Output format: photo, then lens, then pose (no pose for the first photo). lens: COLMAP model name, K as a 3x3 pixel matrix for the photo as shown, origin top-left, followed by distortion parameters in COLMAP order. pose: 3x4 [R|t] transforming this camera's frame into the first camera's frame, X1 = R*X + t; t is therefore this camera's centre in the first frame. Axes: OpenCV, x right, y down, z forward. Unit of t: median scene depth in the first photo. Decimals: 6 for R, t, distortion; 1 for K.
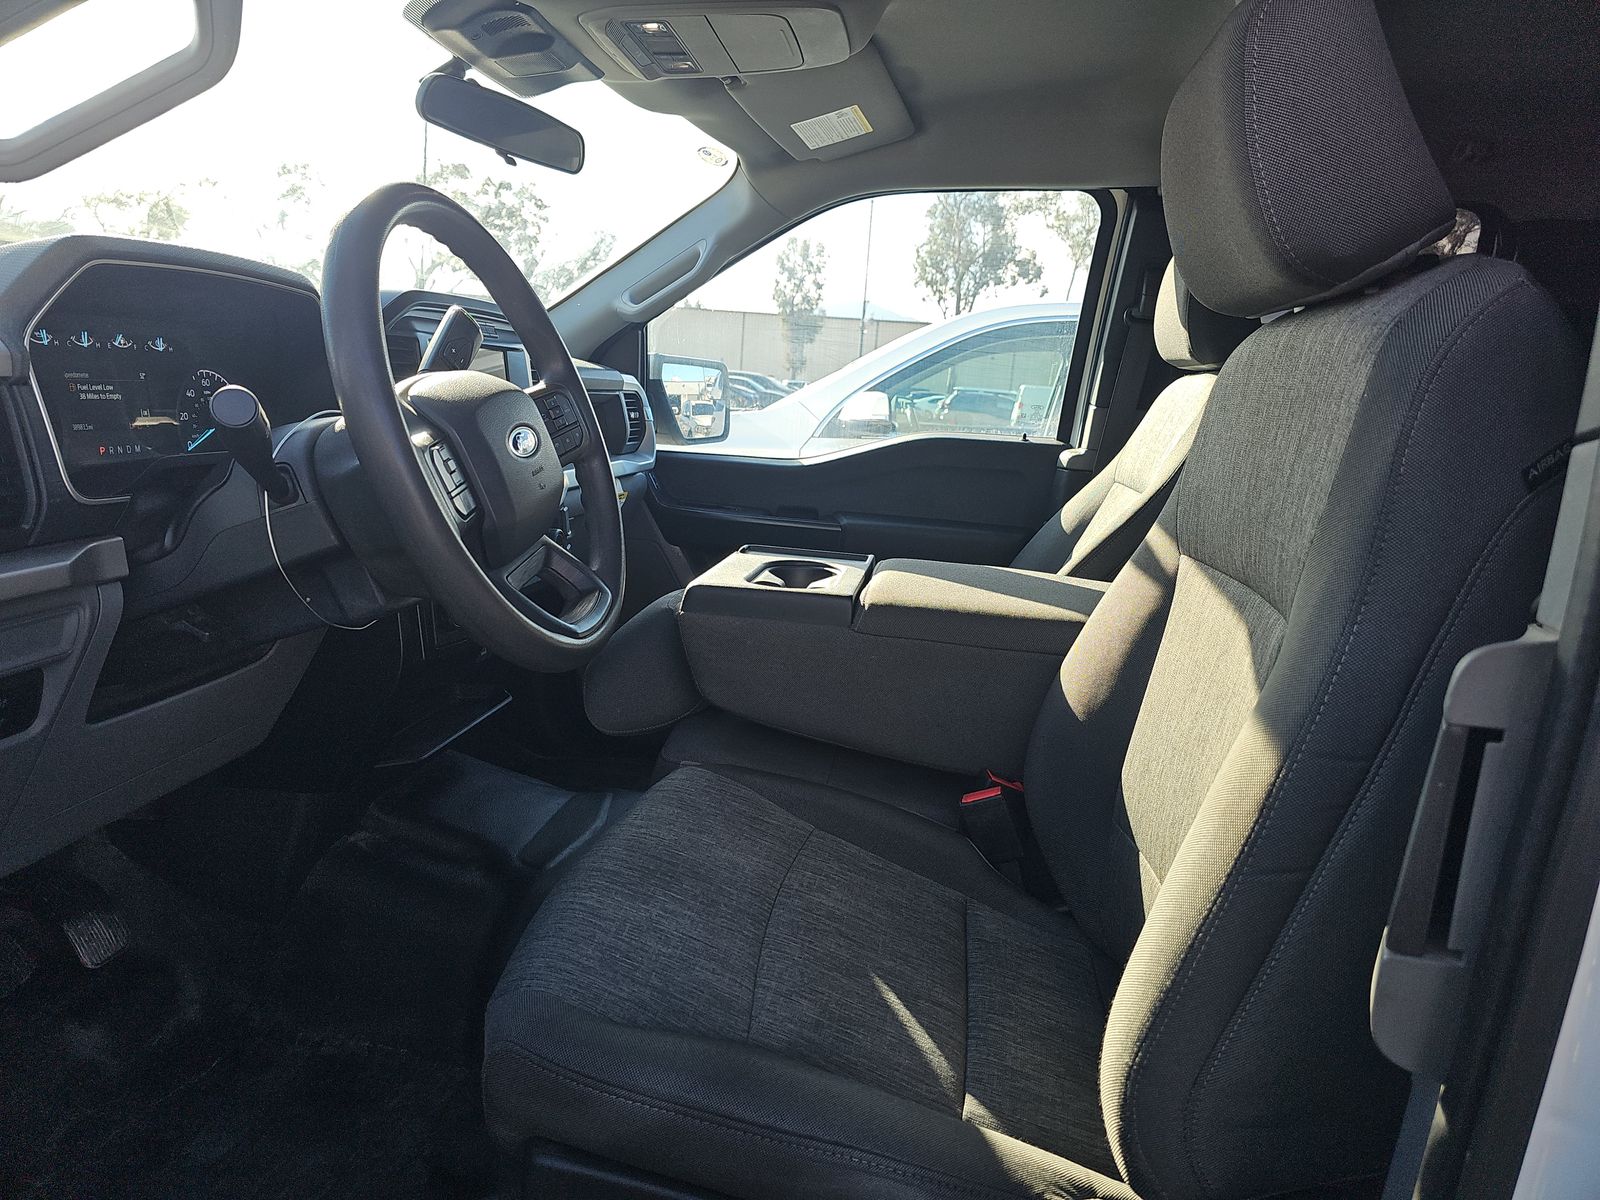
lens RADIAL K [[1070.4, 0, 797.8], [0, 1070.4, 590.5], [0, 0, 1]] dist [0.047320, -0.050054]
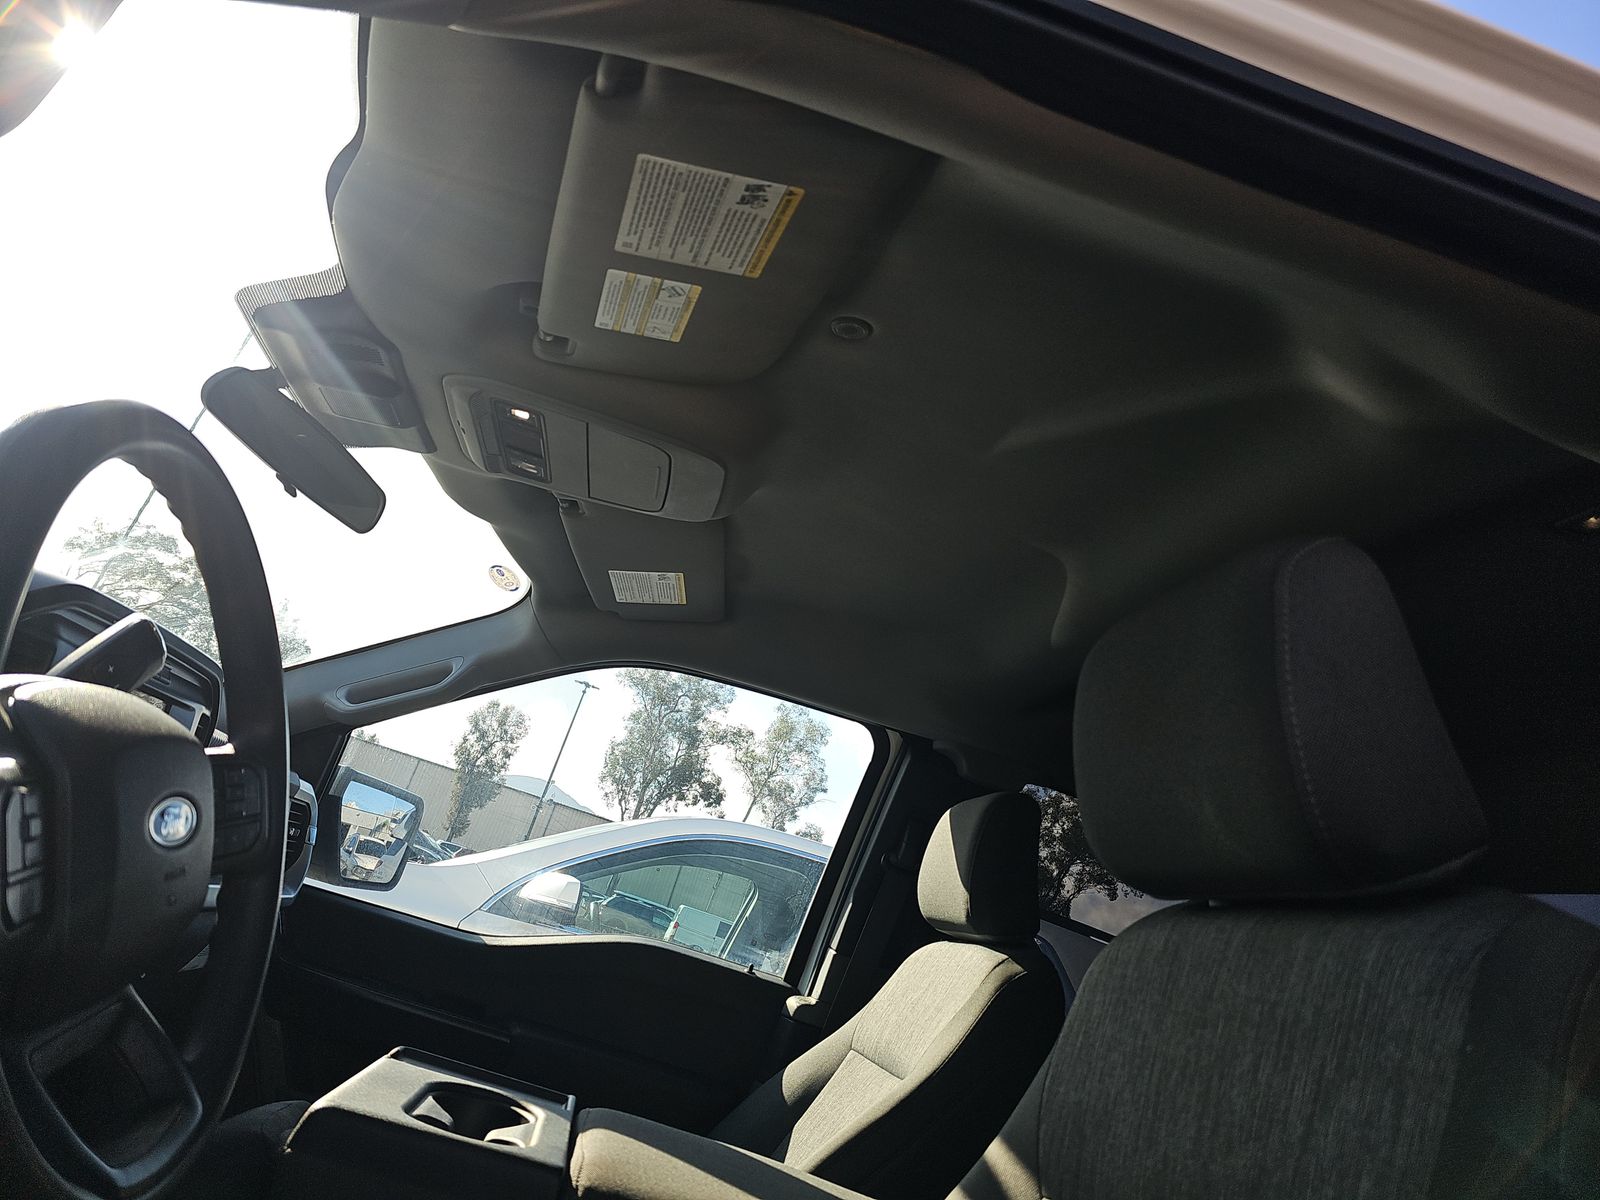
lens RADIAL K [[1064.2, 0, 830.1], [0, 1064.2, 574.3], [0, 0, 1]] dist [0.055378, -0.051887]
pose [[0.918436, 0.310527, 0.245049, -0.061244], [-0.162385, 0.860849, -0.482256, -0.013575], [-0.360703, 0.403129, 0.841059, 0.166531]]
